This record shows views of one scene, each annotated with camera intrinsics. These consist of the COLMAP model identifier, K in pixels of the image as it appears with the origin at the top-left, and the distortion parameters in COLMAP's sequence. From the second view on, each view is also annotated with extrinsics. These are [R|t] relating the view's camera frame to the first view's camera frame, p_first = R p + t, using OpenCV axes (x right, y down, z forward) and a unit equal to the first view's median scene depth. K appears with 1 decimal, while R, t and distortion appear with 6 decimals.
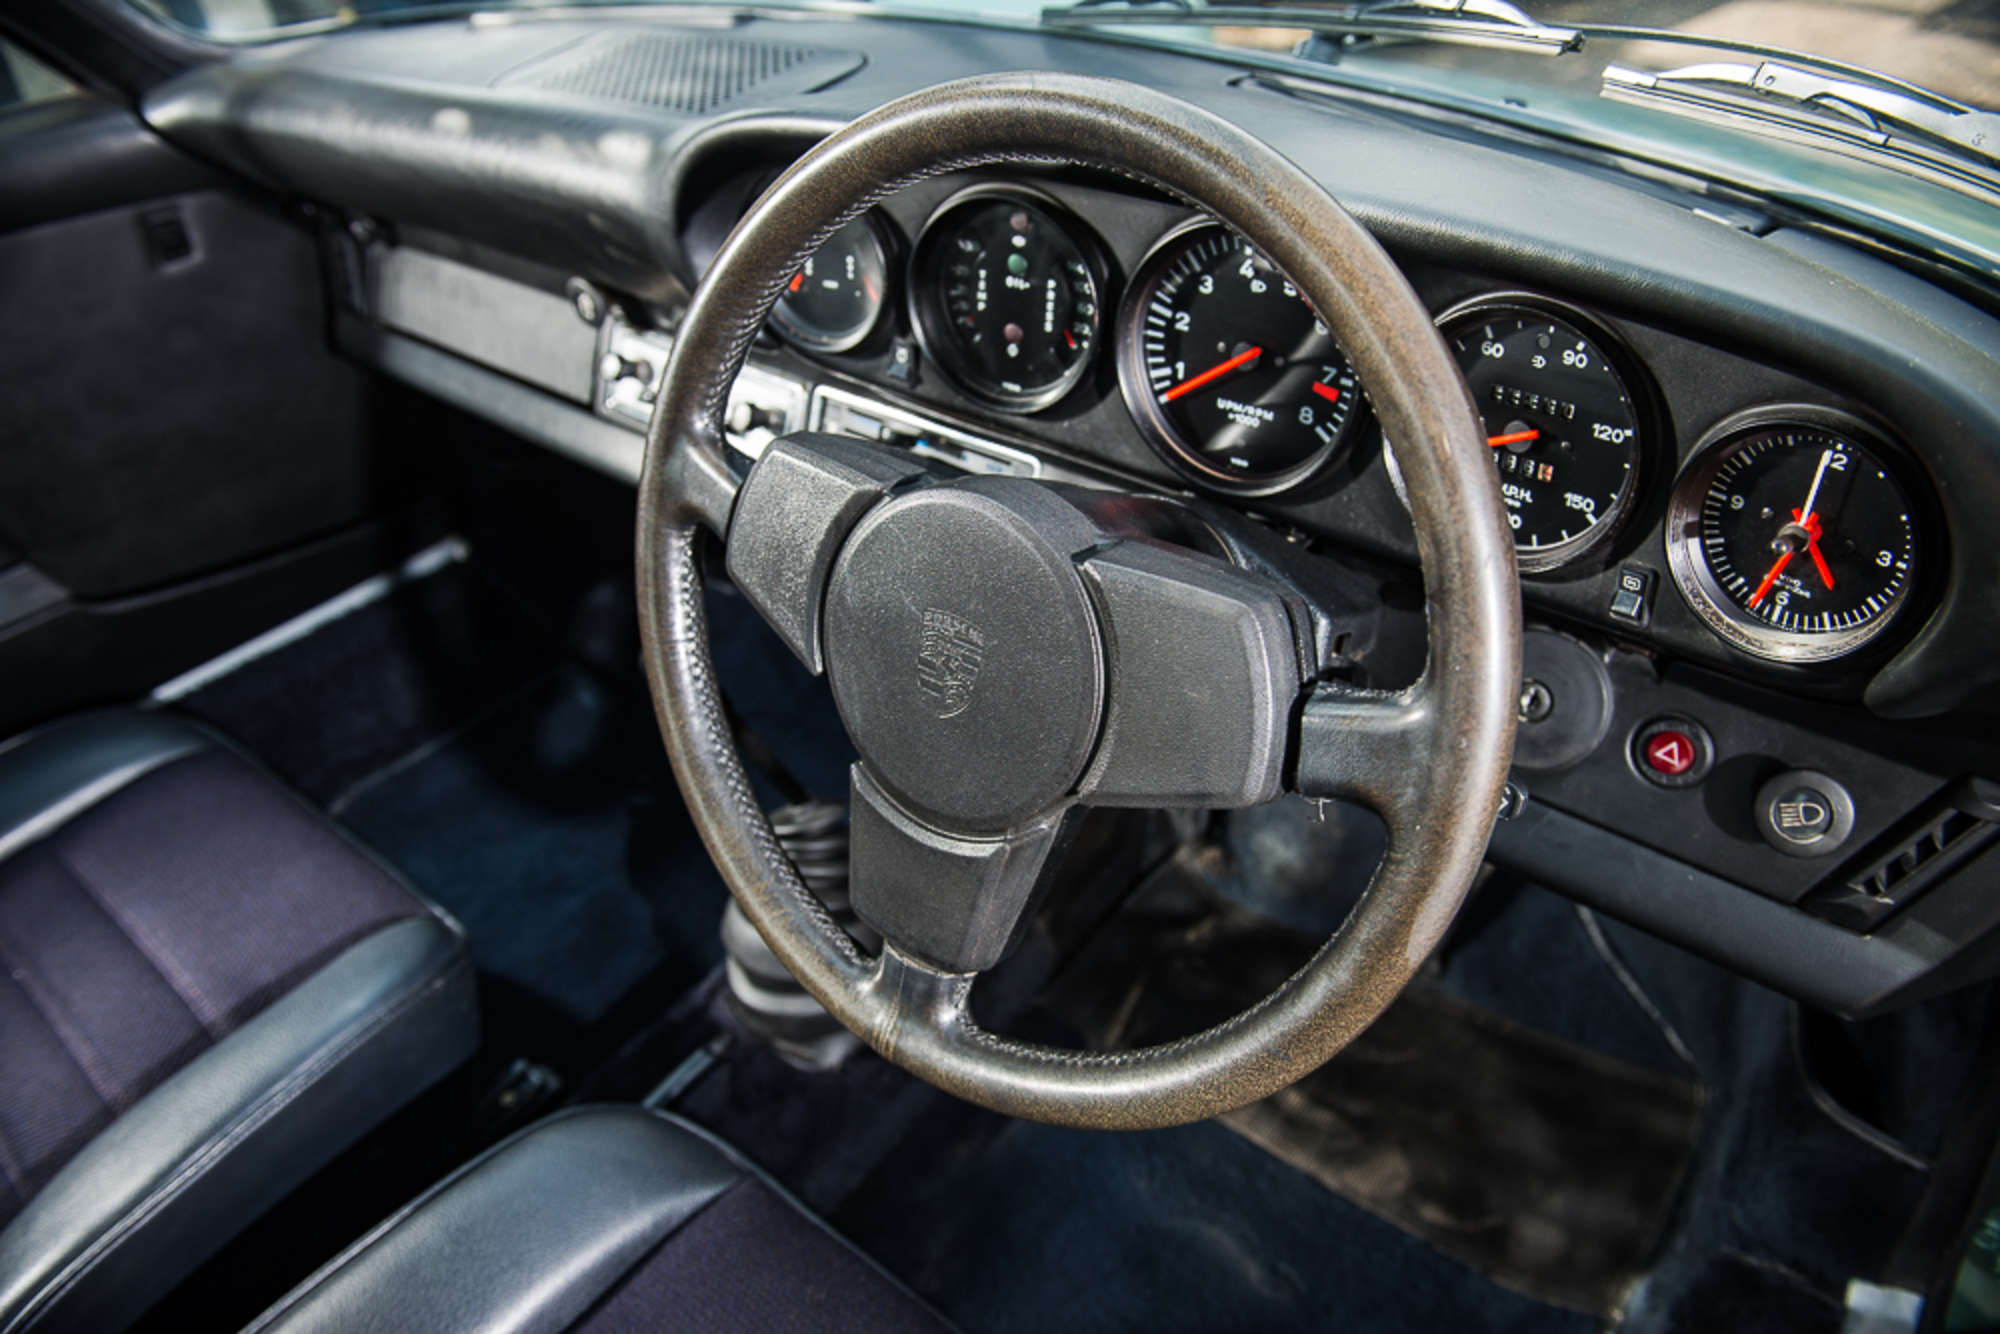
lens RADIAL K [[1352.2, 0, 971.4], [0, 1352.2, 713.7], [0, 0, 1]] dist [-0.065183, 0.000350]
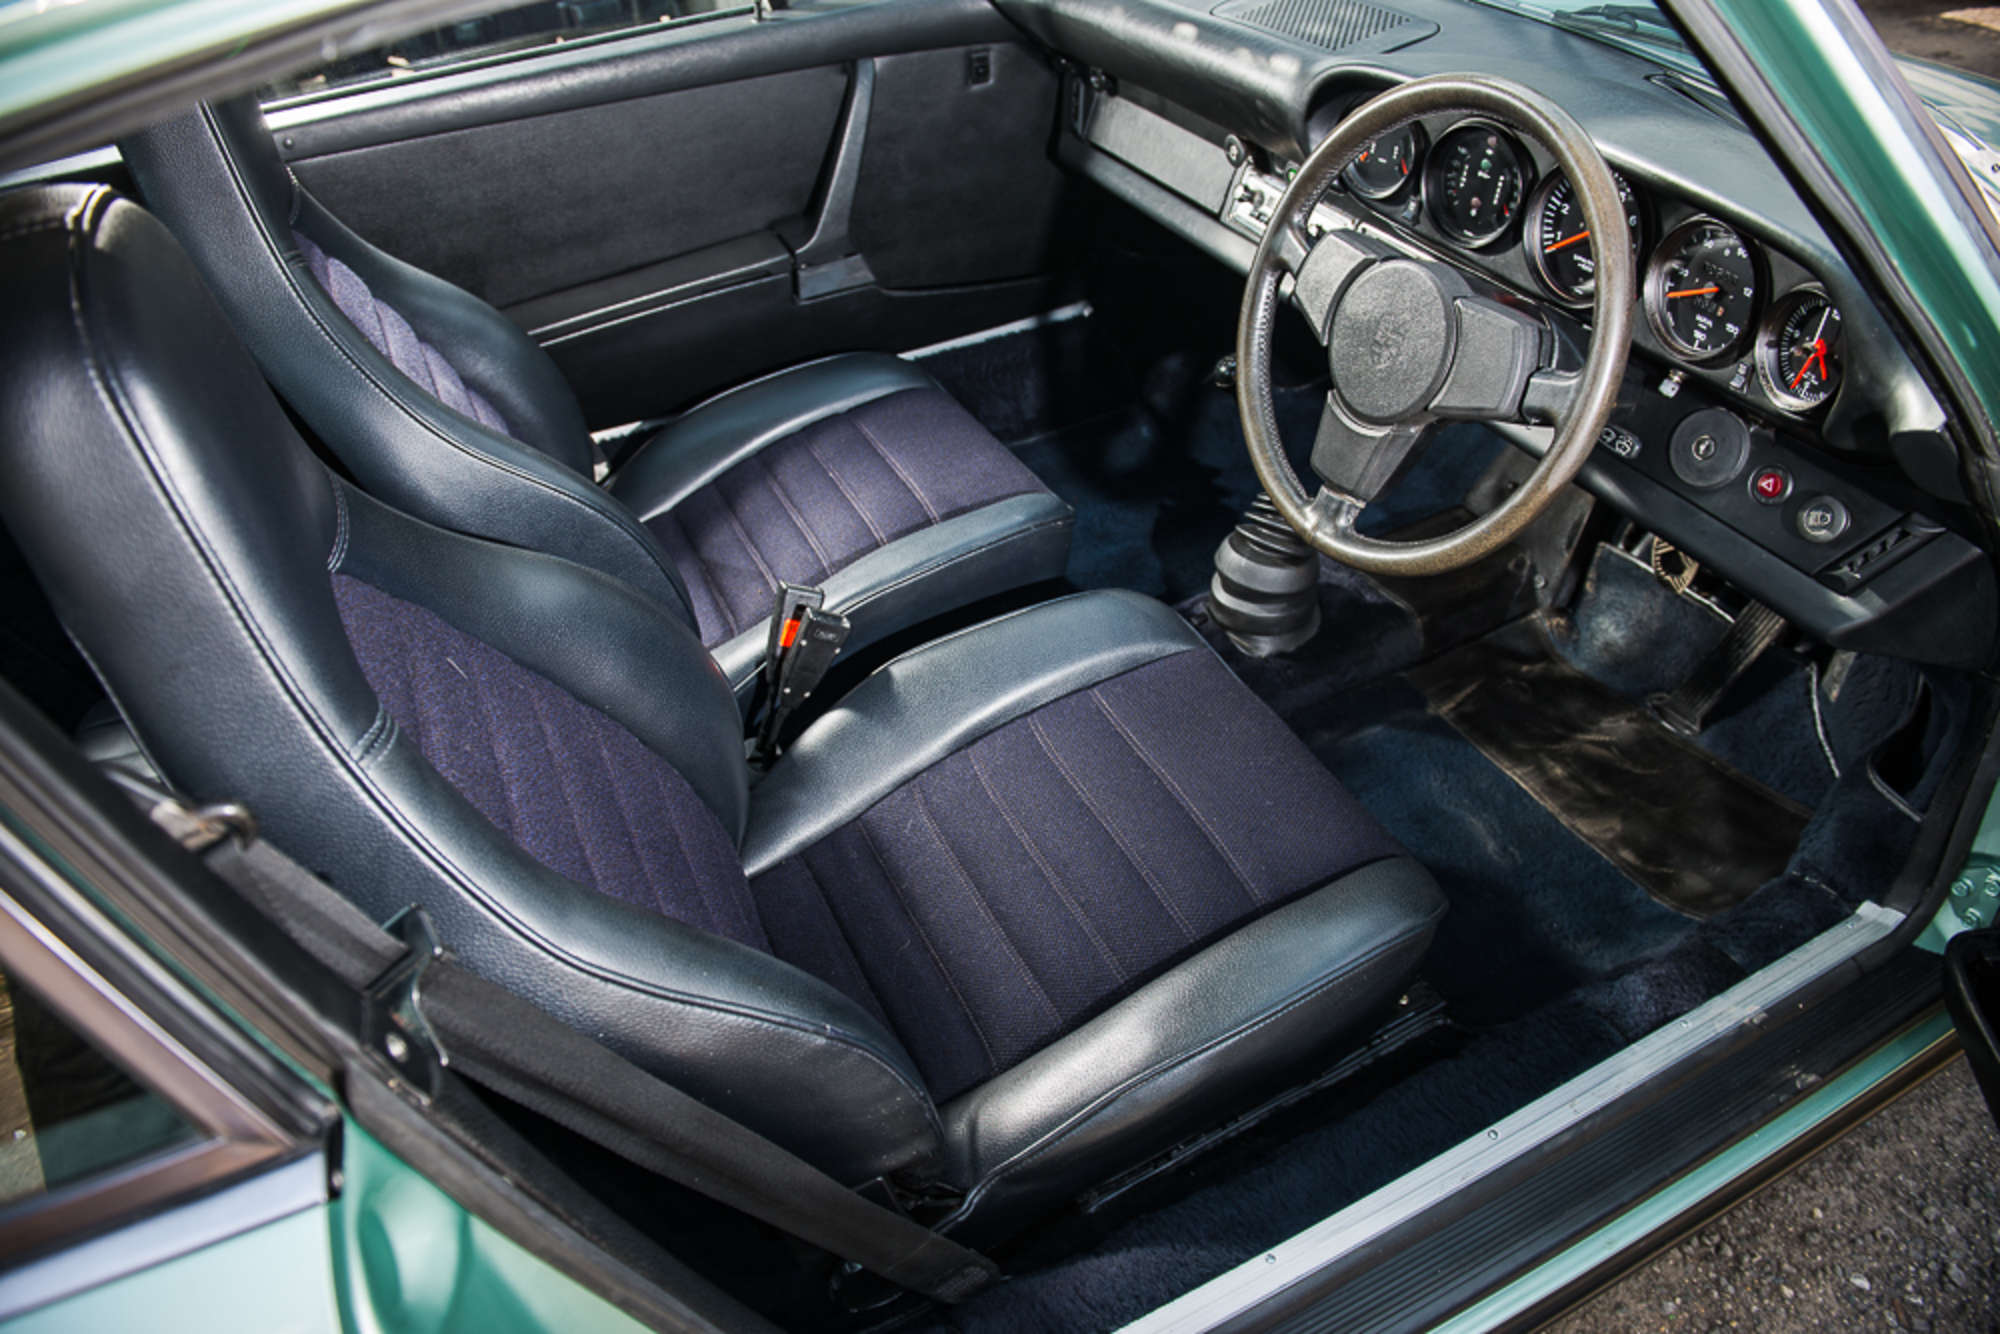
lens RADIAL K [[1352.2, 0, 971.4], [0, 1352.2, 713.7], [0, 0, 1]] dist [-0.065183, 0.000350]
pose [[0.913962, 0.264070, -0.308123, 0.141183], [-0.235345, 0.963492, 0.127654, 0.307901], [0.330584, -0.044156, 0.942743, -0.926225]]
